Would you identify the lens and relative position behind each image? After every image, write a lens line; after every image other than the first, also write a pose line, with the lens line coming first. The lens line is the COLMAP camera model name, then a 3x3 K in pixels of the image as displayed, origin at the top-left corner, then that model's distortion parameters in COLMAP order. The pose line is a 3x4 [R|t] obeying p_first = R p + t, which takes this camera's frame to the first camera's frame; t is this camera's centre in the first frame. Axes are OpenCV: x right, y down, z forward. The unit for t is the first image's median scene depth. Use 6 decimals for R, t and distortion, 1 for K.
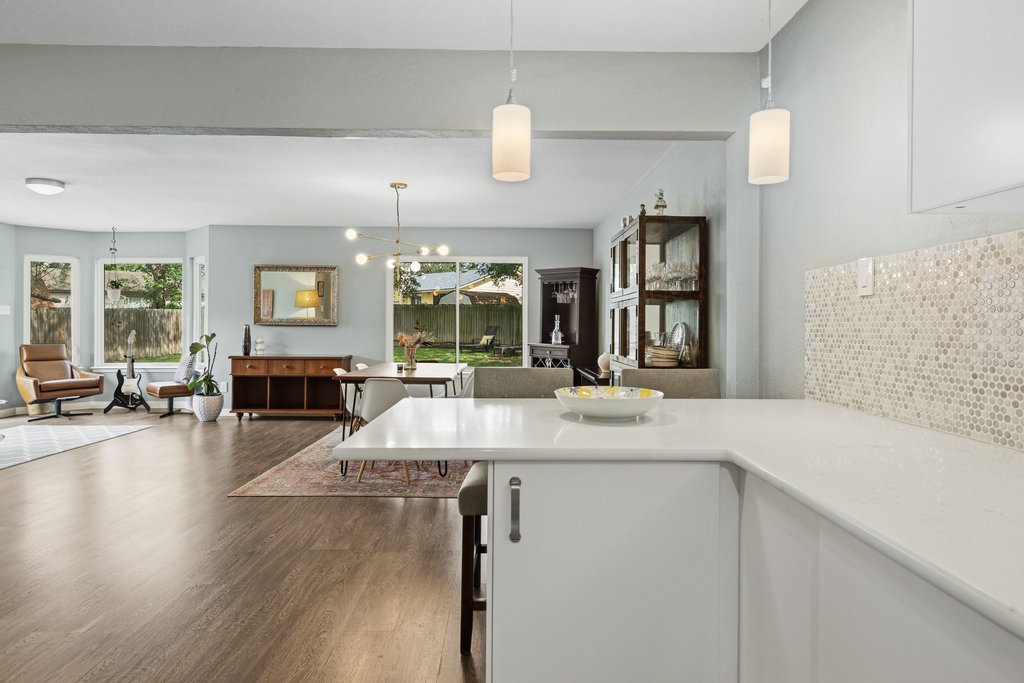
lens RADIAL K [[454.6, 0, 513.2], [0, 454.6, 332.3], [0, 0, 1]] dist [-0.000185, -0.000010]
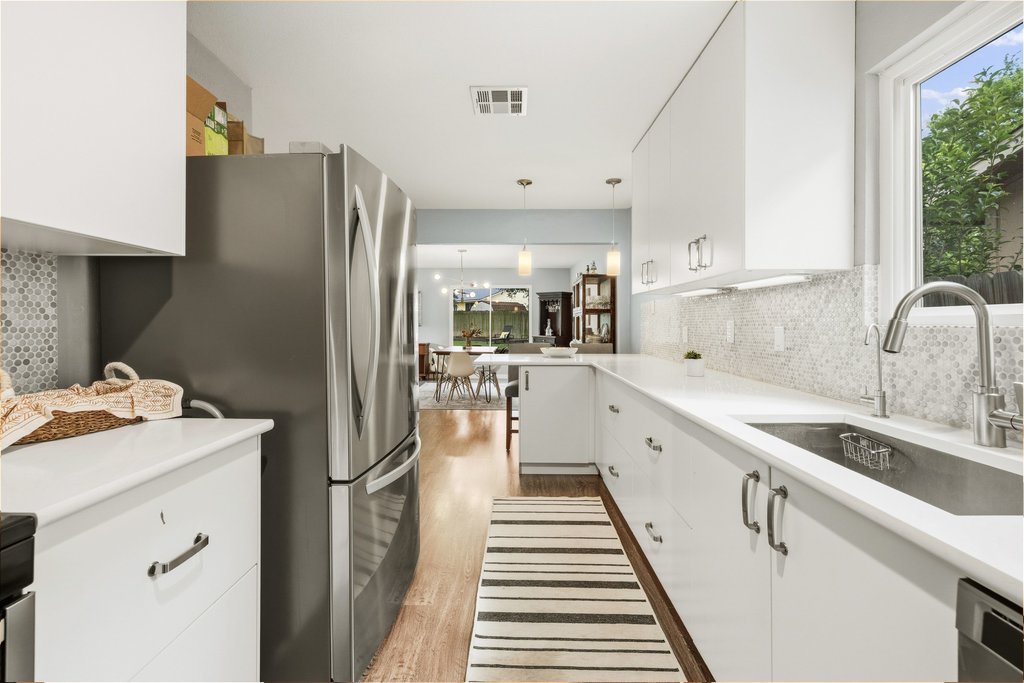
lens RADIAL K [[454.6, 0, 510.0], [0, 454.6, 332.9], [0, 0, 1]] dist [-0.000185, -0.000010]
pose [[0.999801, -0.002015, -0.019824, -0.017156], [0.002058, 0.999995, 0.002184, 0.011270], [0.019820, -0.002224, 0.999801, -0.744872]]
